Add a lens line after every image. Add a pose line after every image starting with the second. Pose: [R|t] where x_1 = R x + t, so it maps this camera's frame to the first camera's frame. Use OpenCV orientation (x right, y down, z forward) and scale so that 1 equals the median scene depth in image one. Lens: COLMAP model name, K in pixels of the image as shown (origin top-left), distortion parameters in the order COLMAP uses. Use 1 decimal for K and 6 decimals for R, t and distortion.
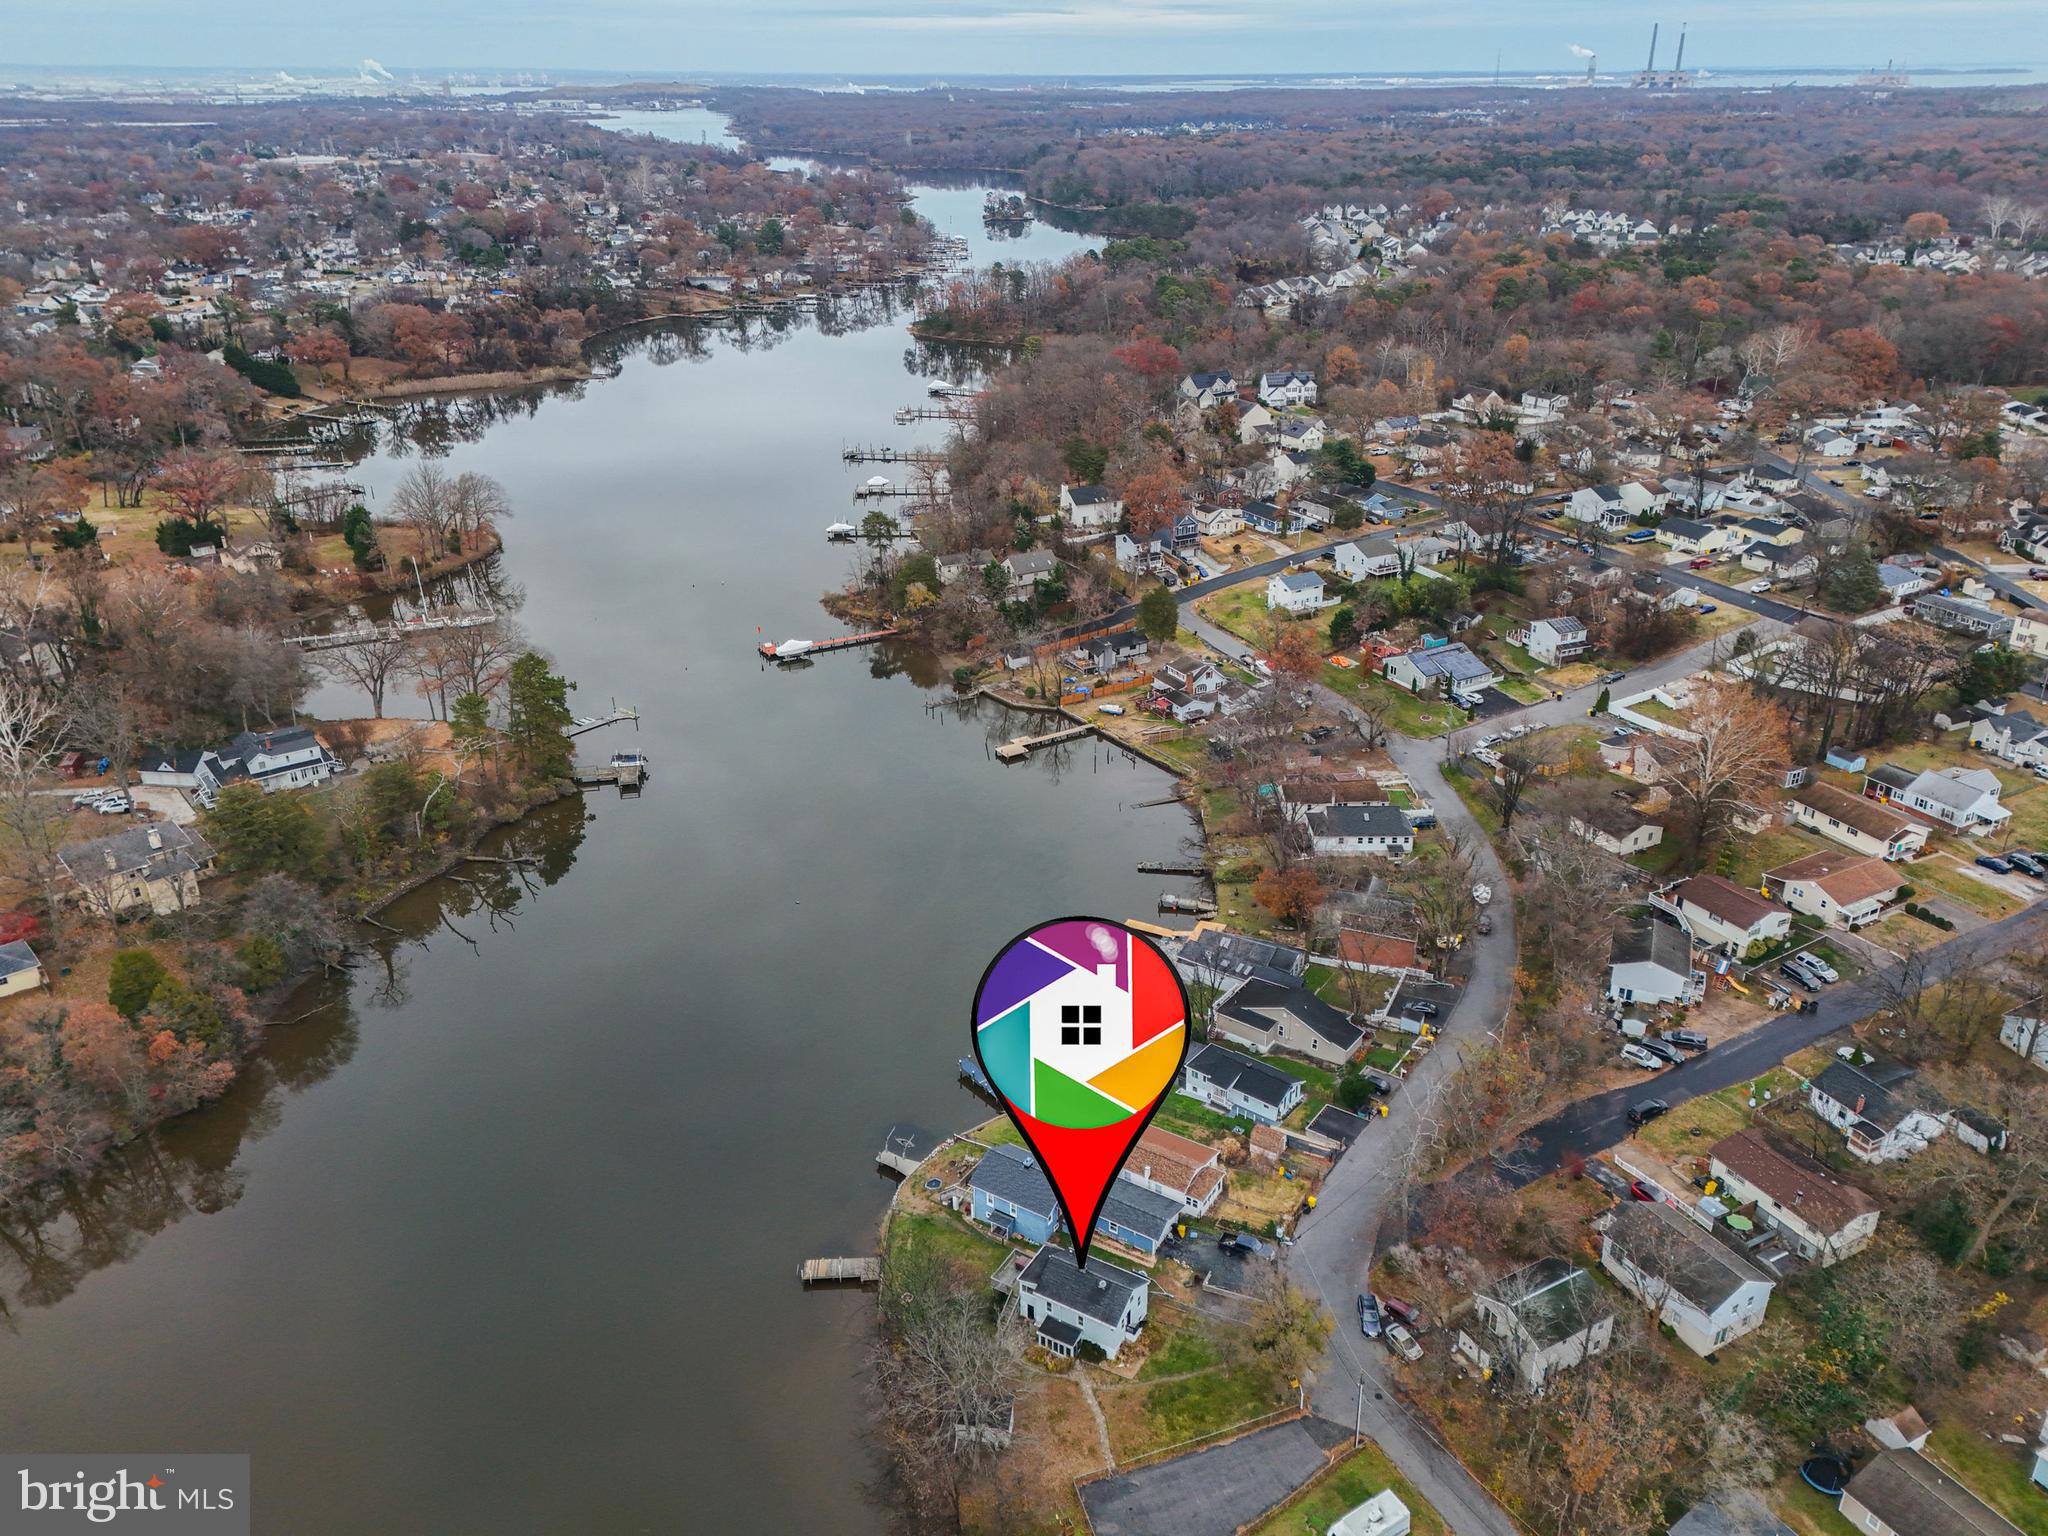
lens RADIAL K [[1534.1, 0, 1032.7], [0, 1534.1, 774.1], [0, 0, 1]] dist [0.077493, -0.062688]
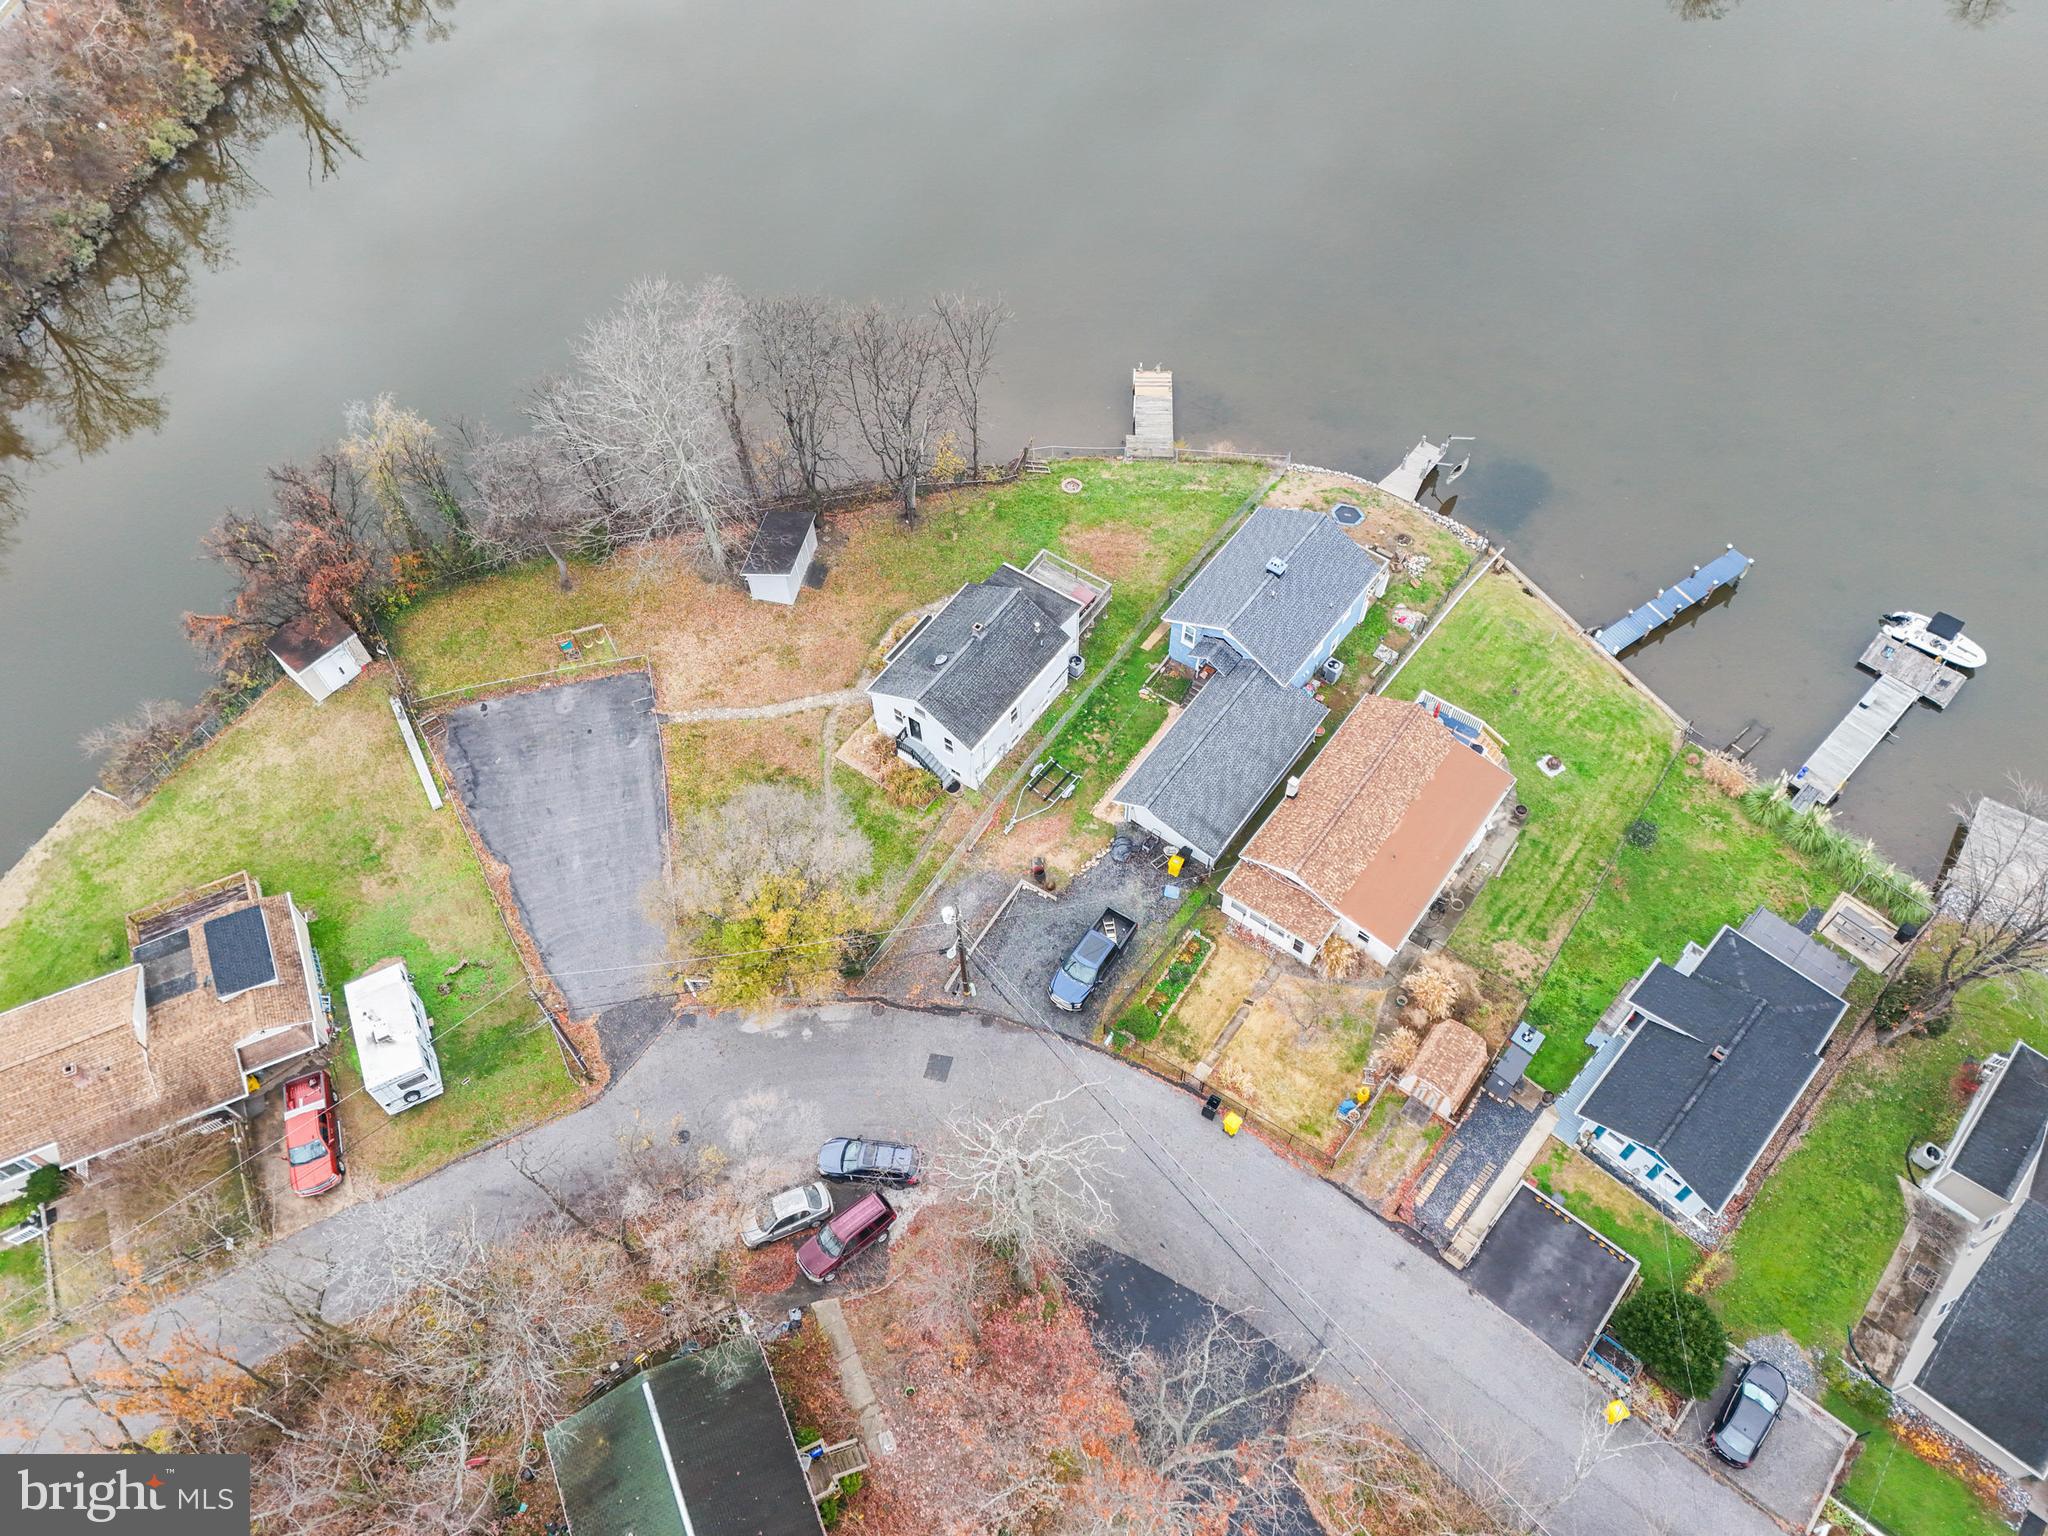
lens RADIAL K [[1535.7, 0, 1028.0], [0, 1535.7, 748.1], [0, 0, 1]] dist [0.078339, -0.065014]
pose [[-0.073962, 0.829463, -0.553643, 0.253439], [-0.405797, 0.482092, 0.776477, -0.060245], [0.910966, 0.282097, 0.300937, 0.601379]]
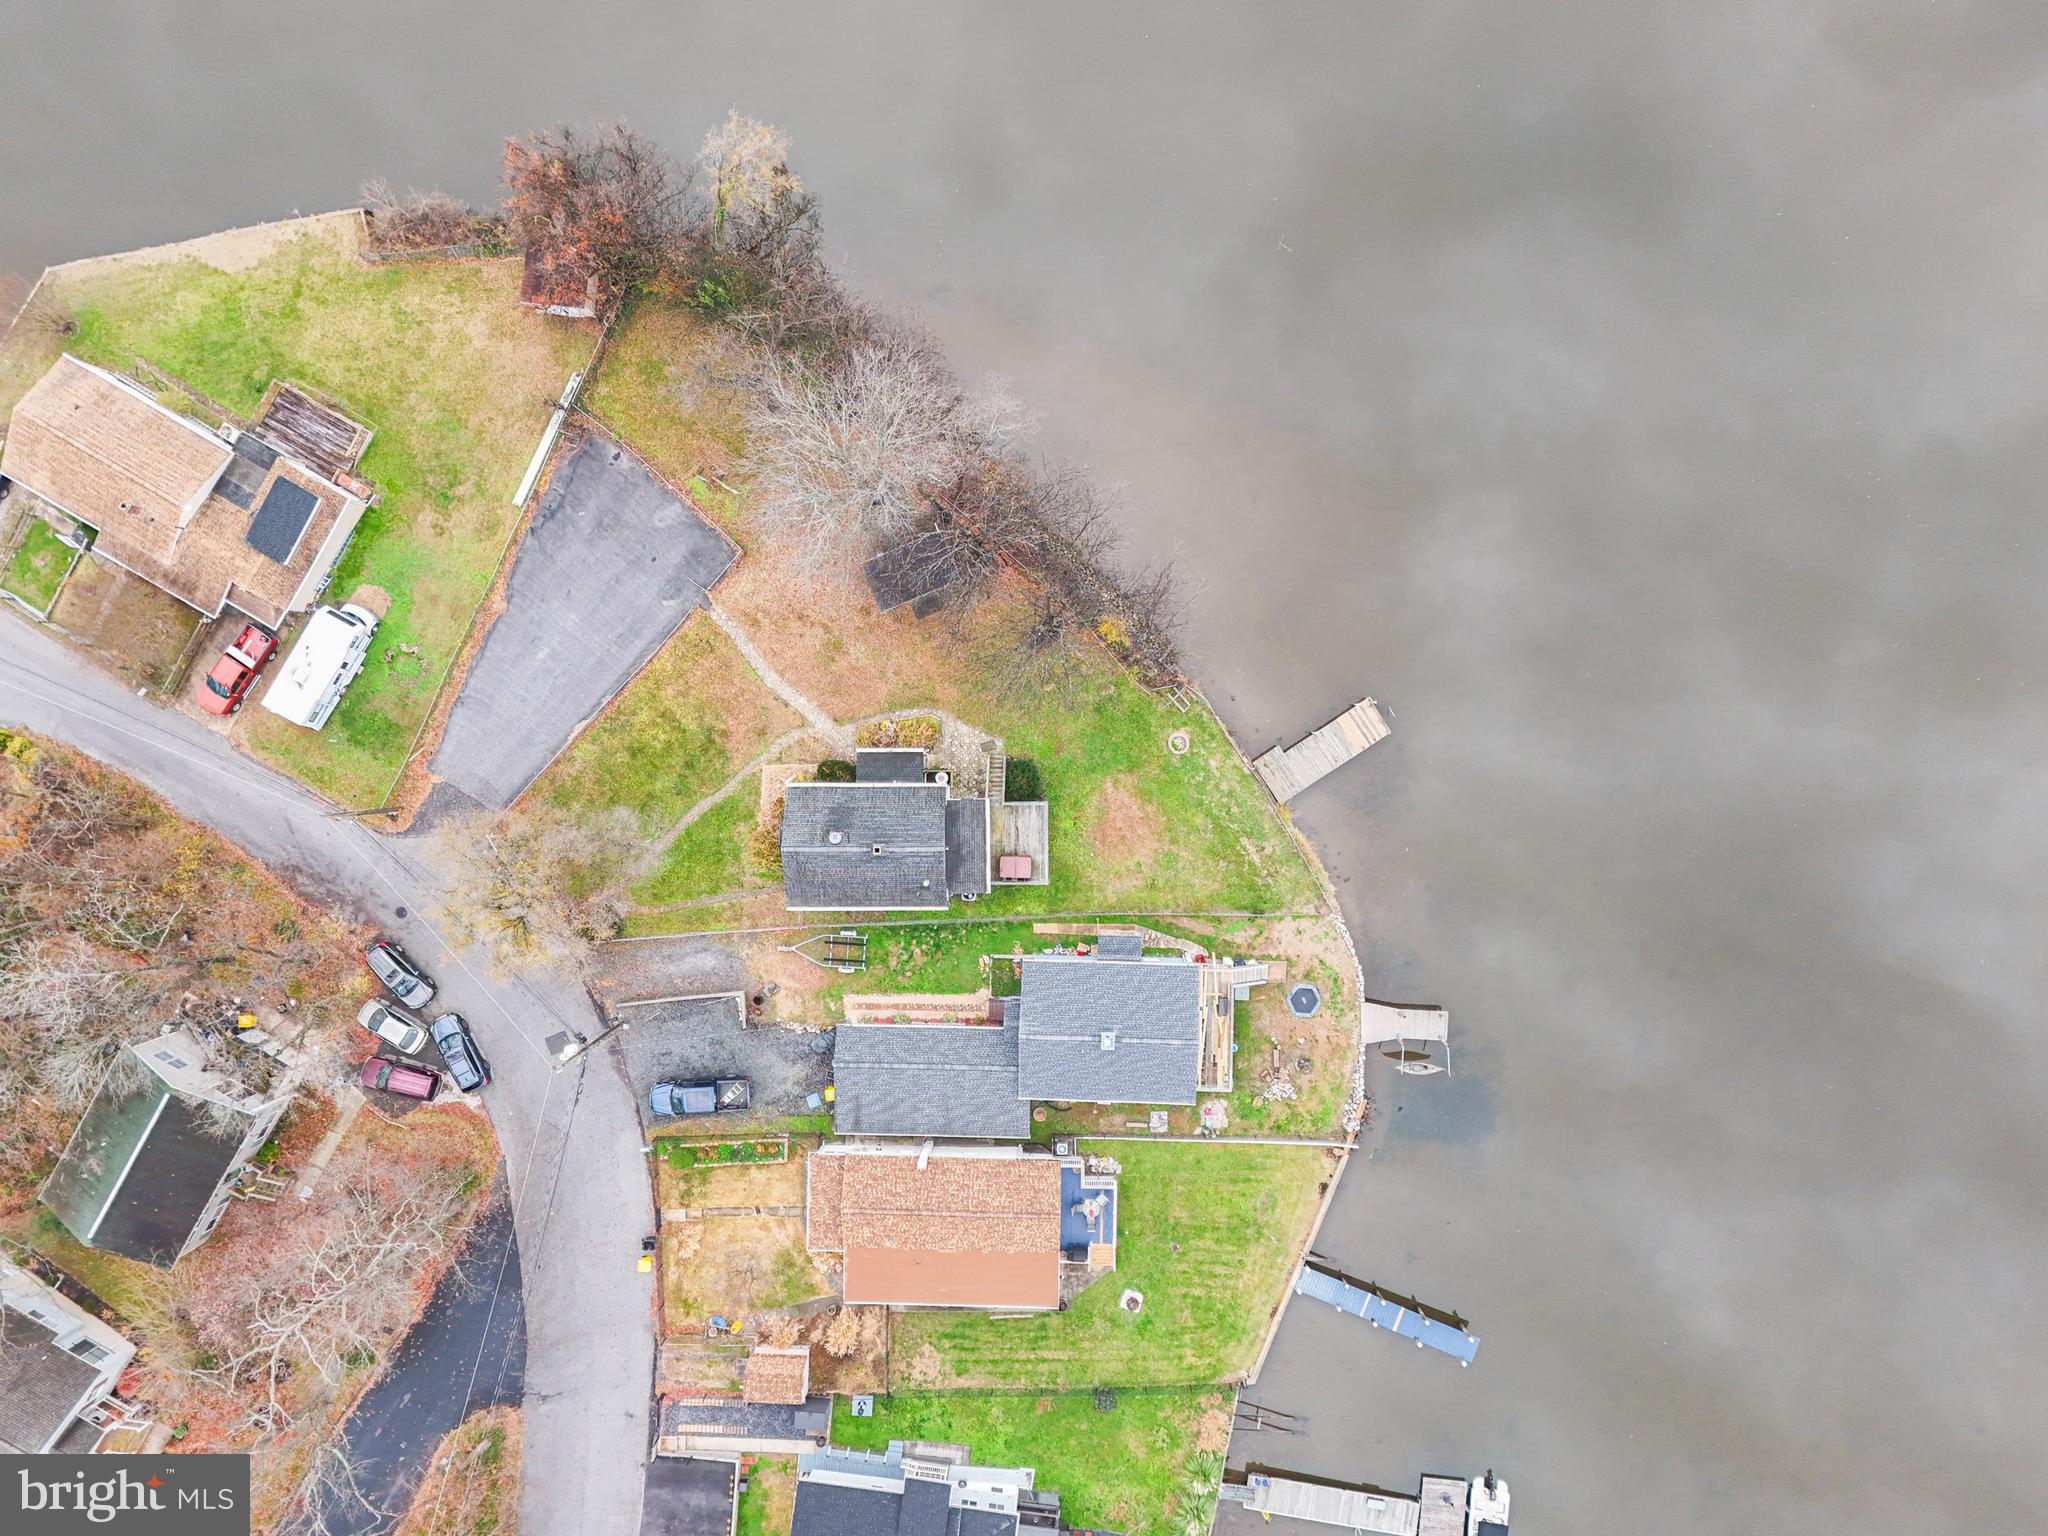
lens RADIAL K [[1535.7, 0, 1033.8], [0, 1535.7, 757.5], [0, 0, 1]] dist [0.078339, -0.065014]
pose [[-0.854708, 0.517047, 0.046217, -0.041956], [-0.189431, -0.393550, 0.899574, -0.132063], [0.483311, 0.760119, 0.434315, 0.524459]]
